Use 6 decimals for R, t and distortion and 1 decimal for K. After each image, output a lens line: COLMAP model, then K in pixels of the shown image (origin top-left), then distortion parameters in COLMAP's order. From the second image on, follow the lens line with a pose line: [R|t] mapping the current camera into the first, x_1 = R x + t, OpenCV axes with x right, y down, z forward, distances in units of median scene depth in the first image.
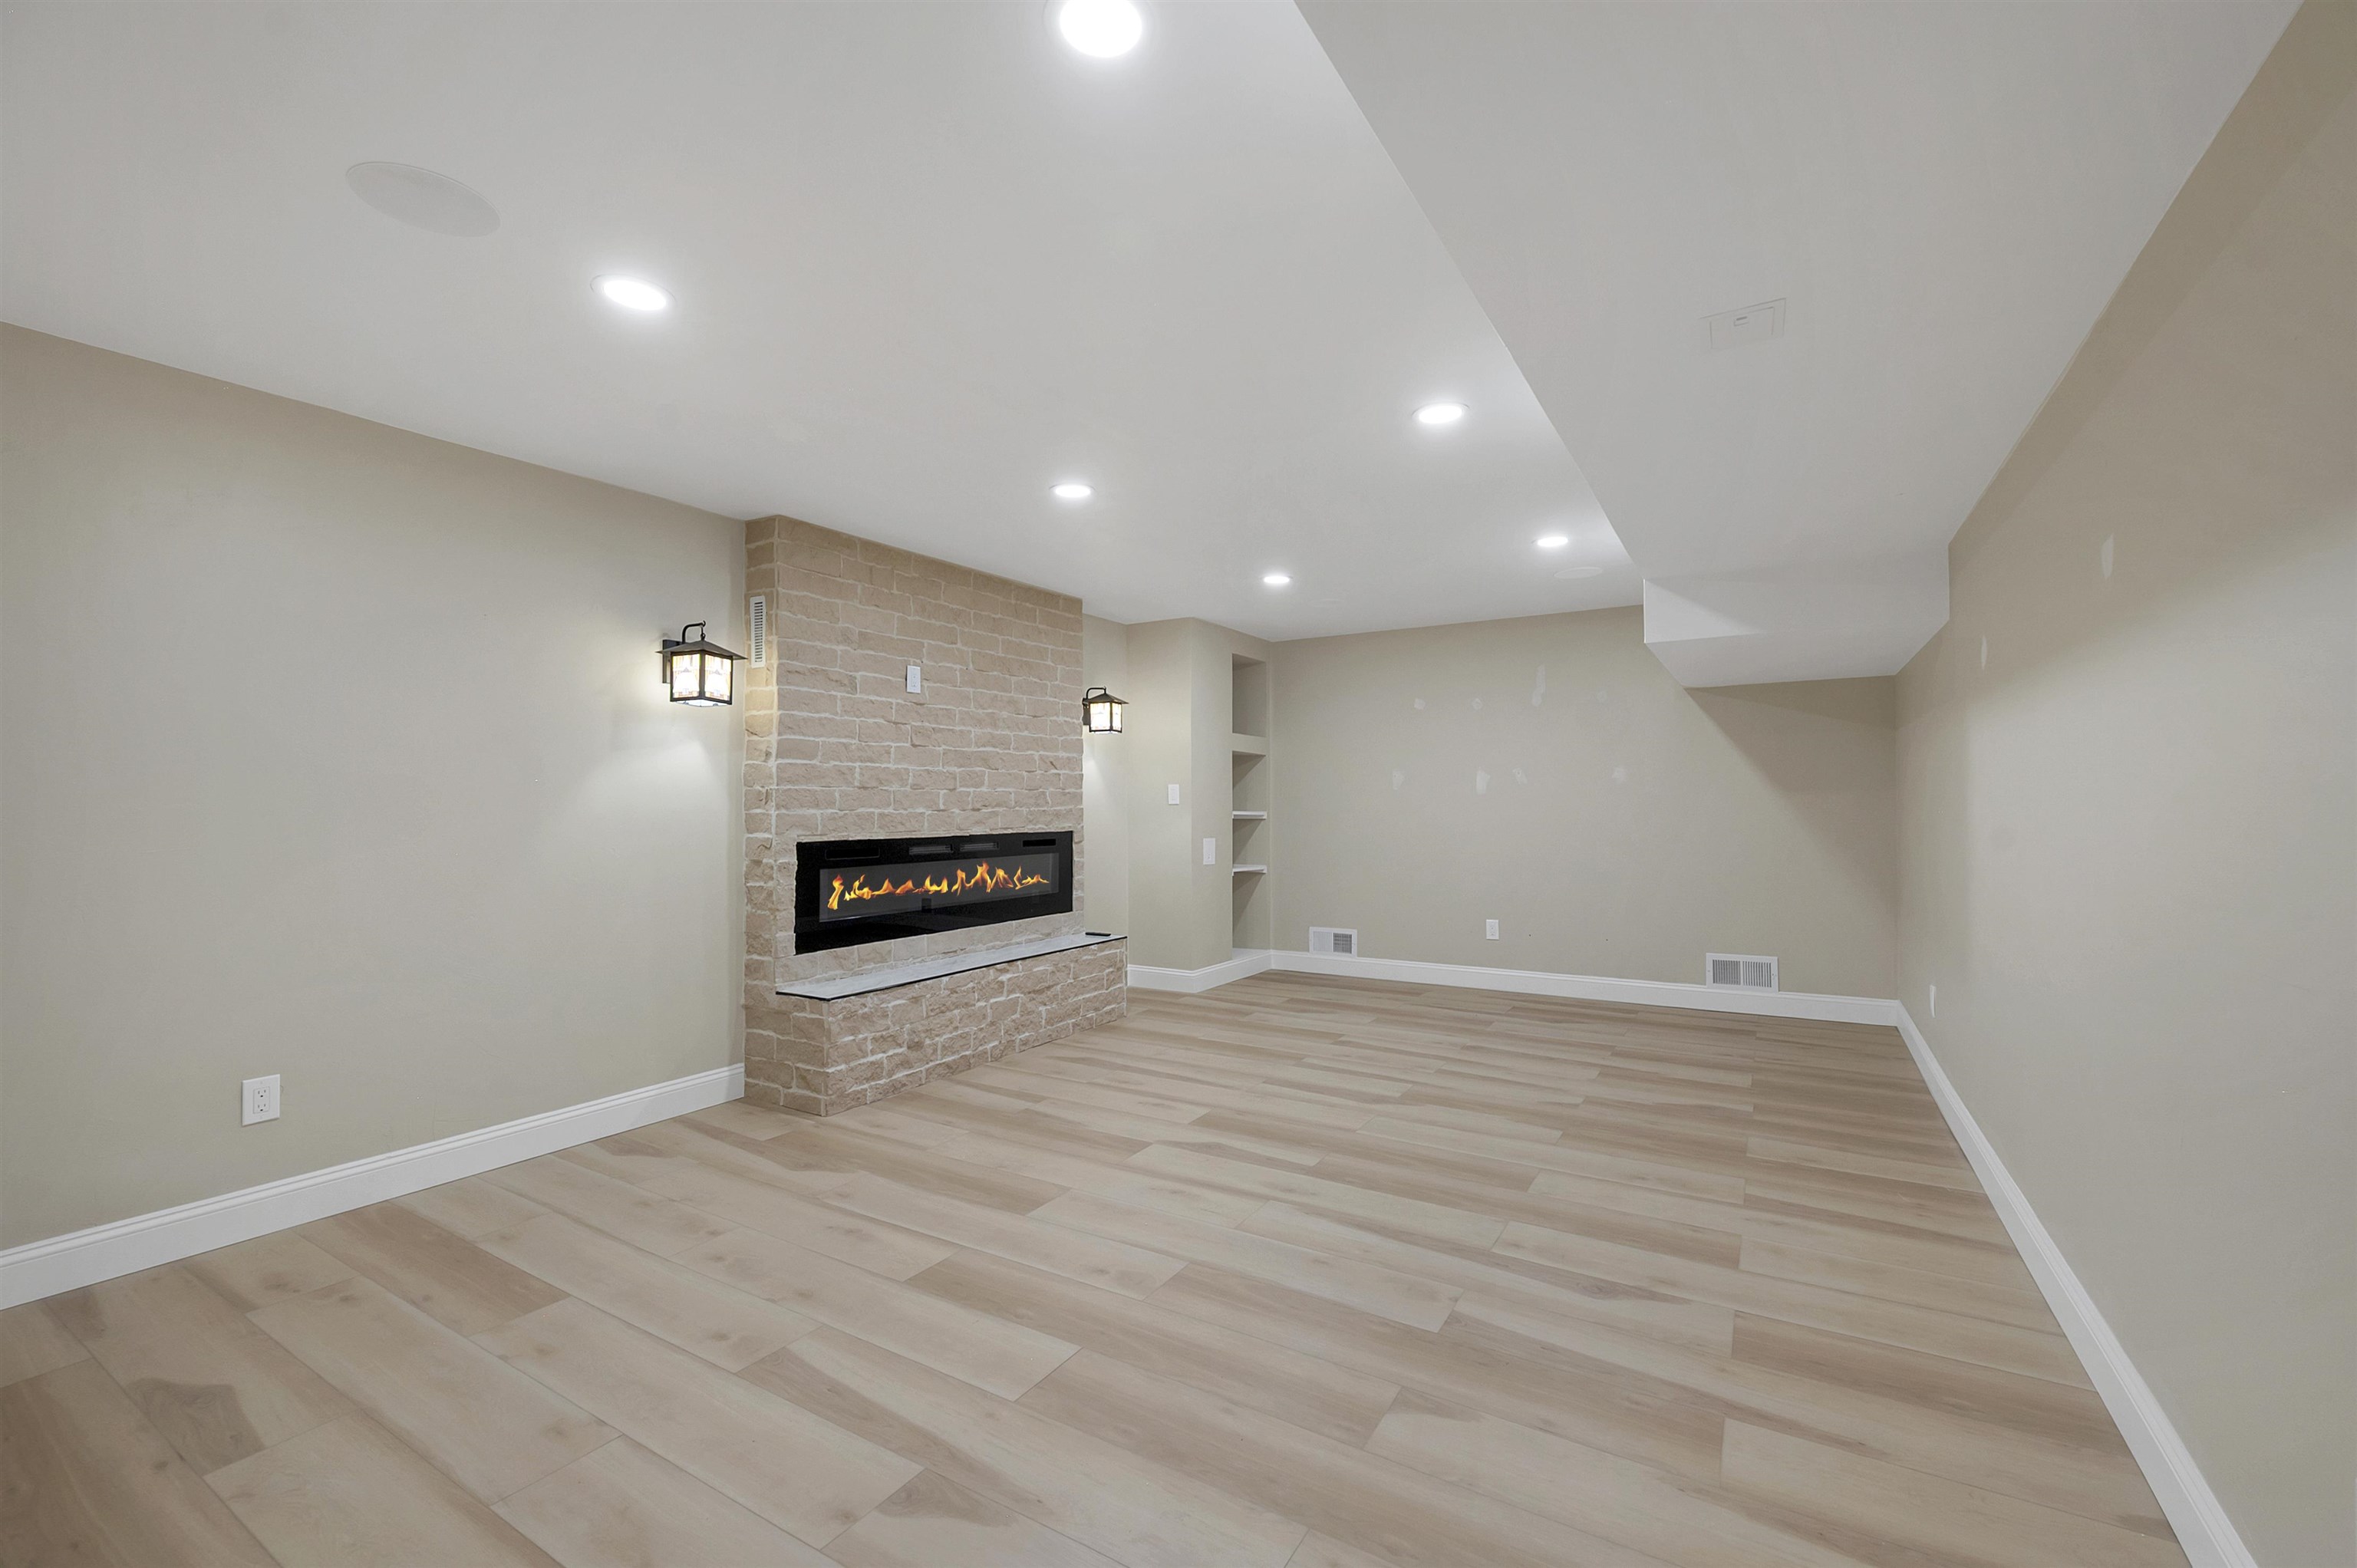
lens RADIAL K [[955.8, 0, 1198.0], [0, 955.8, 787.4], [0, 0, 1]] dist [-0.000412, -0.000077]
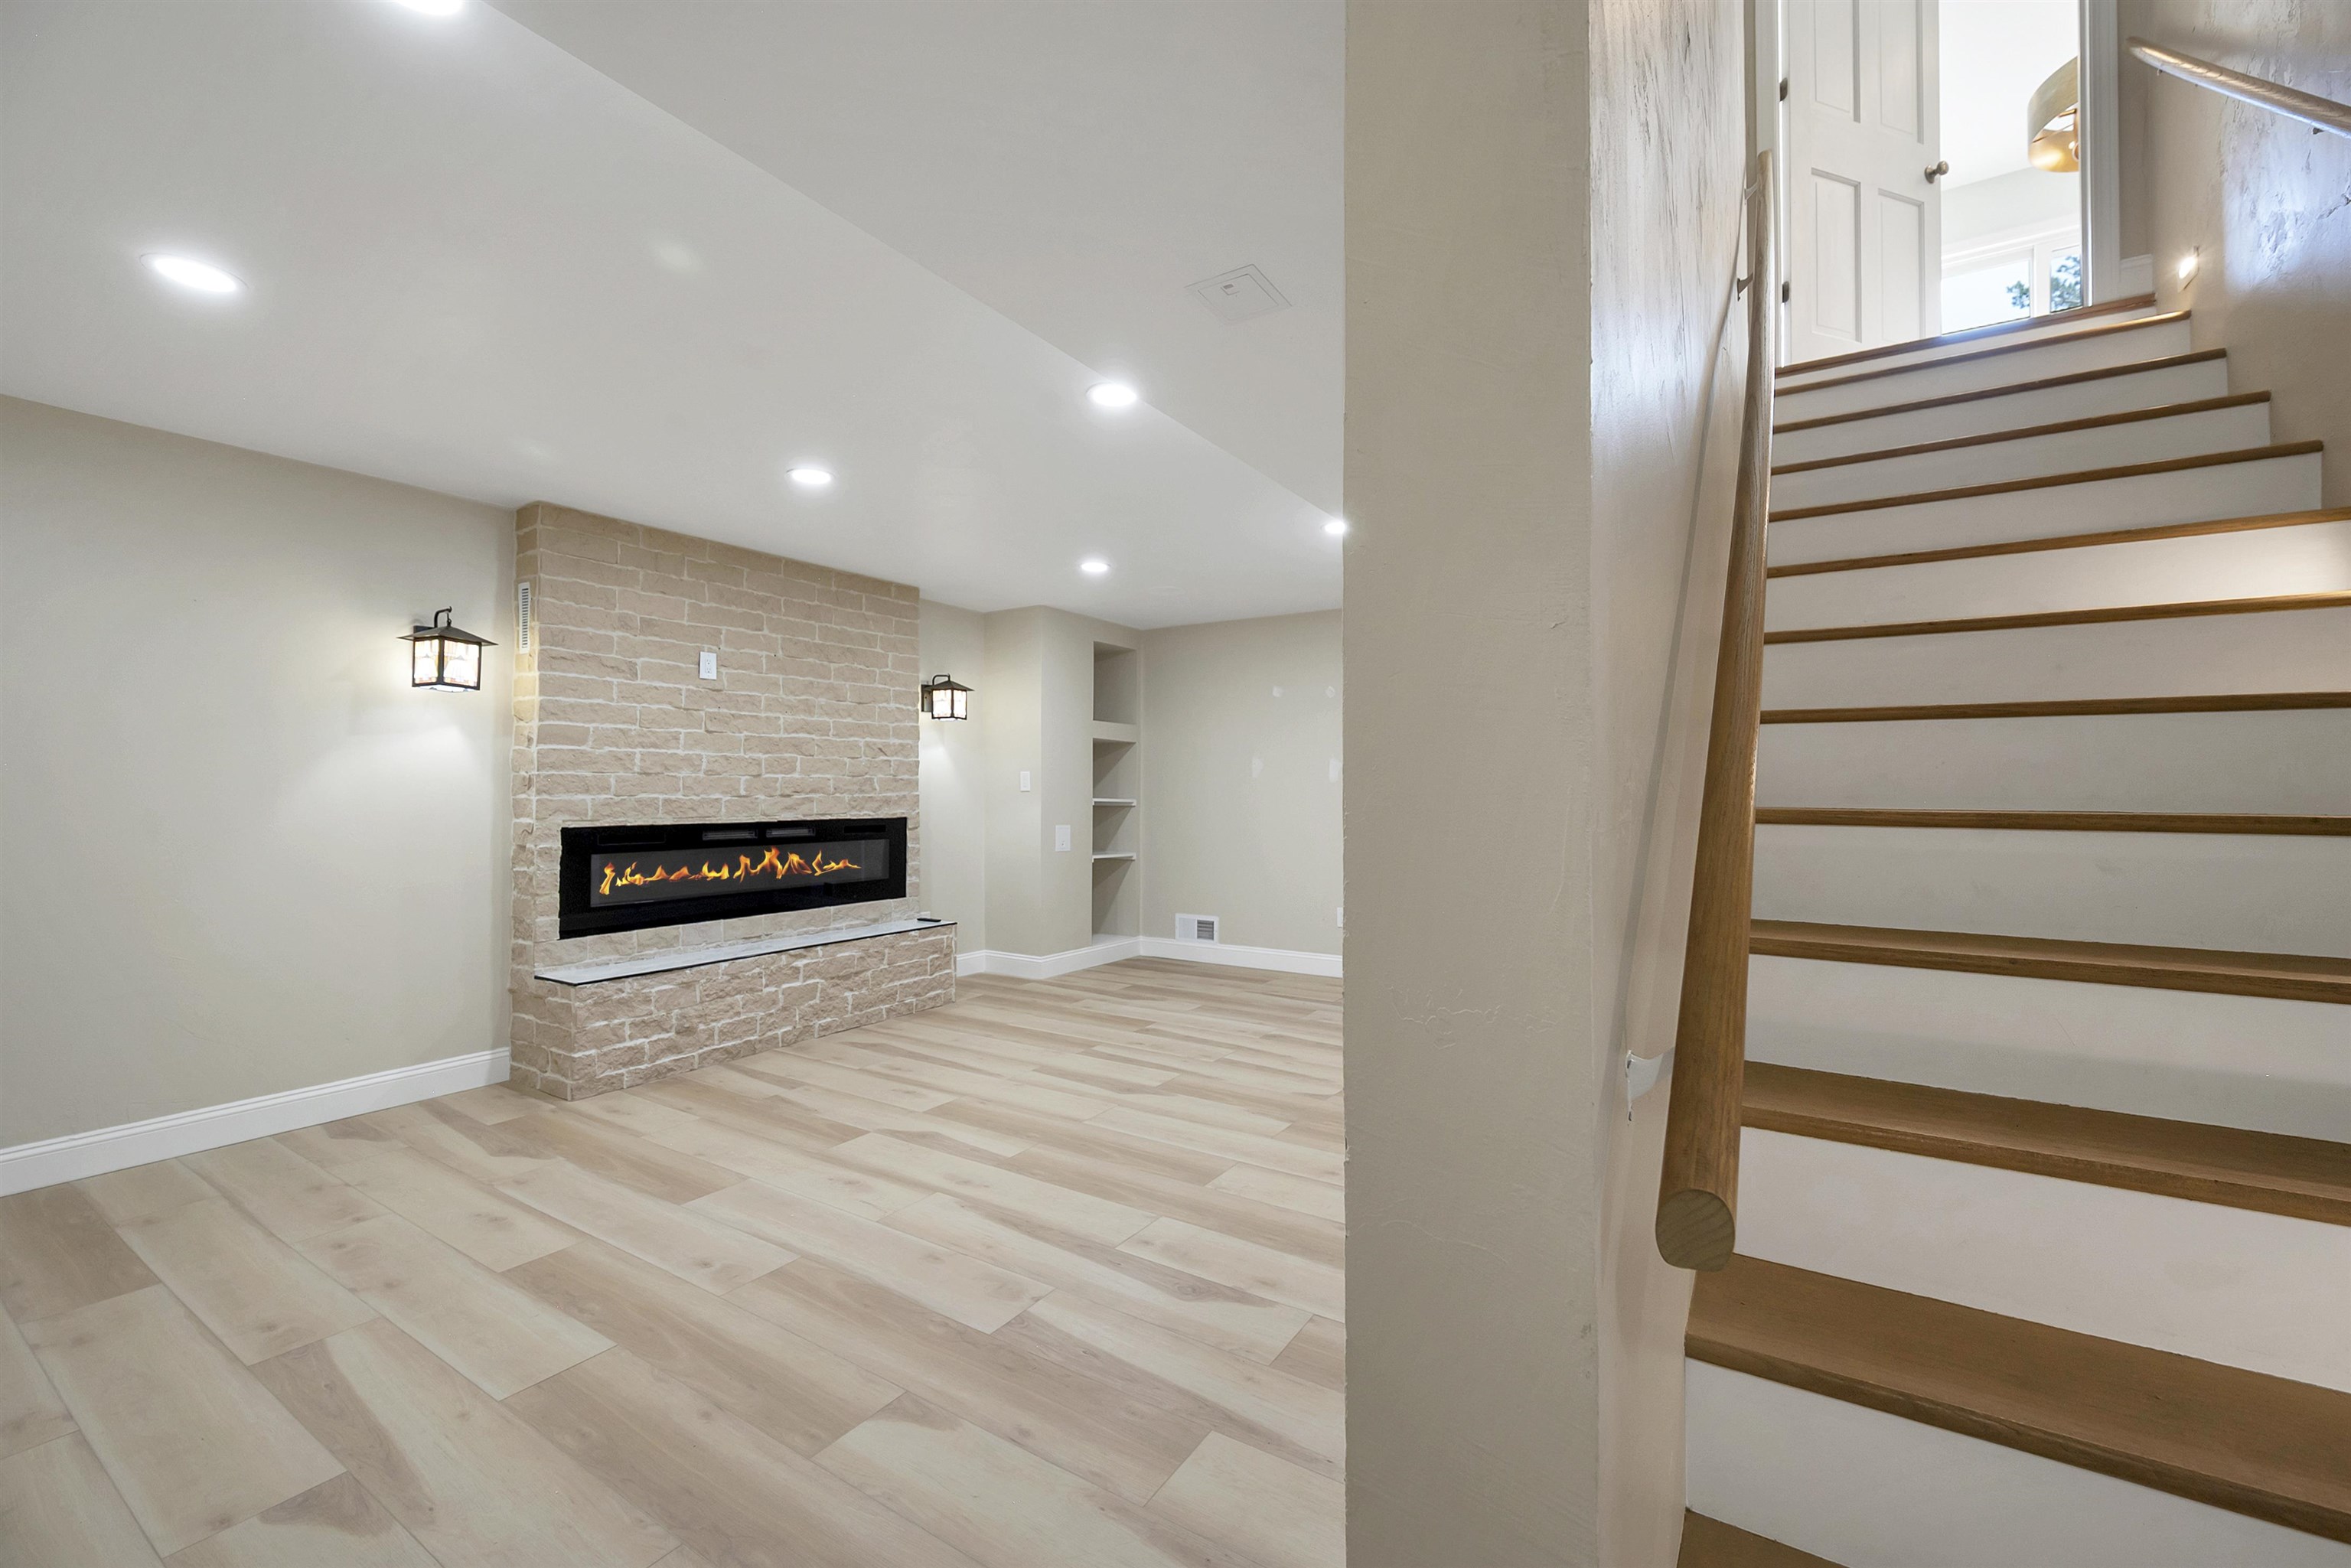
lens RADIAL K [[937.1, 0, 1188.8], [0, 937.1, 776.9], [0, 0, 1]] dist [-0.001293, -0.000023]
pose [[0.999860, 0.003285, -0.016416, 0.247917], [-0.003242, 0.999991, 0.002618, -0.000461], [0.016425, -0.002565, 0.999862, 0.026468]]
